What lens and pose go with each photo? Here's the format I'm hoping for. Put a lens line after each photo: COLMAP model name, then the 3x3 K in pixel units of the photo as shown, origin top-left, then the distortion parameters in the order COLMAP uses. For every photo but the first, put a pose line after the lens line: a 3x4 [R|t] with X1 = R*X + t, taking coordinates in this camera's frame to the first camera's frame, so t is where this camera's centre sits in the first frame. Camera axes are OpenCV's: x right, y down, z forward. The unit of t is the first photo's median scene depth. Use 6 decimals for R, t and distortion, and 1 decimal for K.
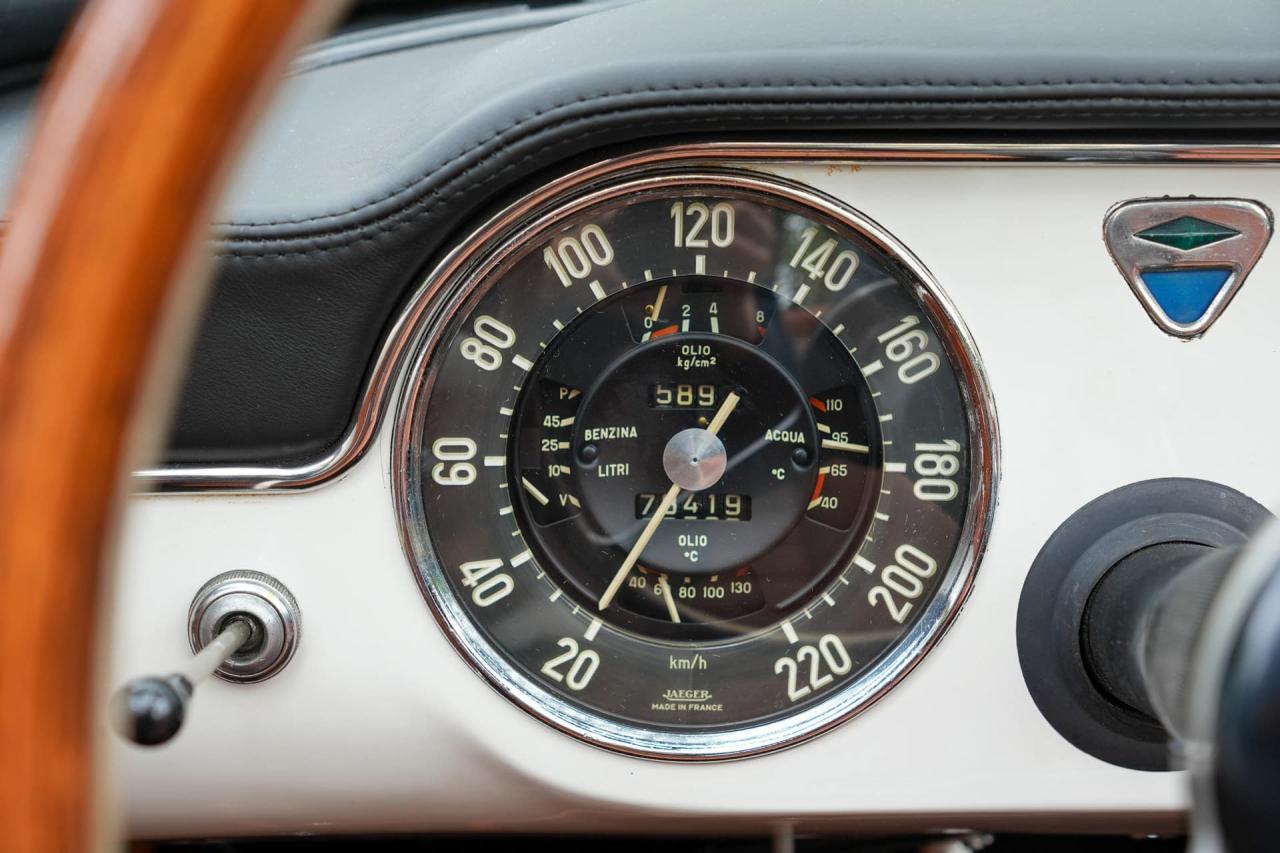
lens RADIAL K [[3300.4, 0, 640.0], [0, 3300.4, 426.5], [0, 0, 1]] dist [0.013640, 0.184319]
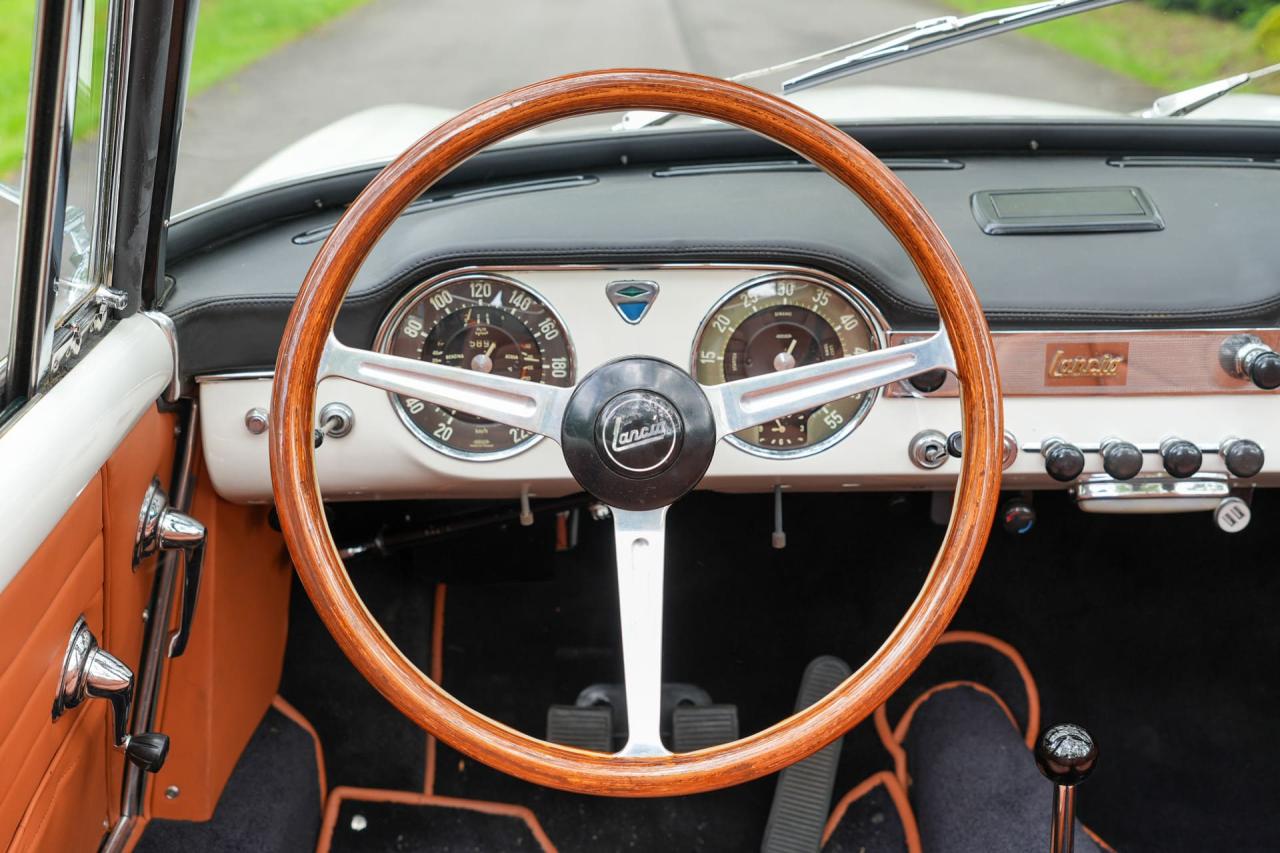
lens RADIAL K [[3300.4, 0, 640.0], [0, 3300.4, 426.5], [0, 0, 1]] dist [0.013640, 0.184319]
pose [[0.999593, -0.012067, -0.025849, 0.245709], [0.013005, 0.999252, 0.036425, -0.043129], [0.025390, -0.036747, 0.999002, -2.095788]]
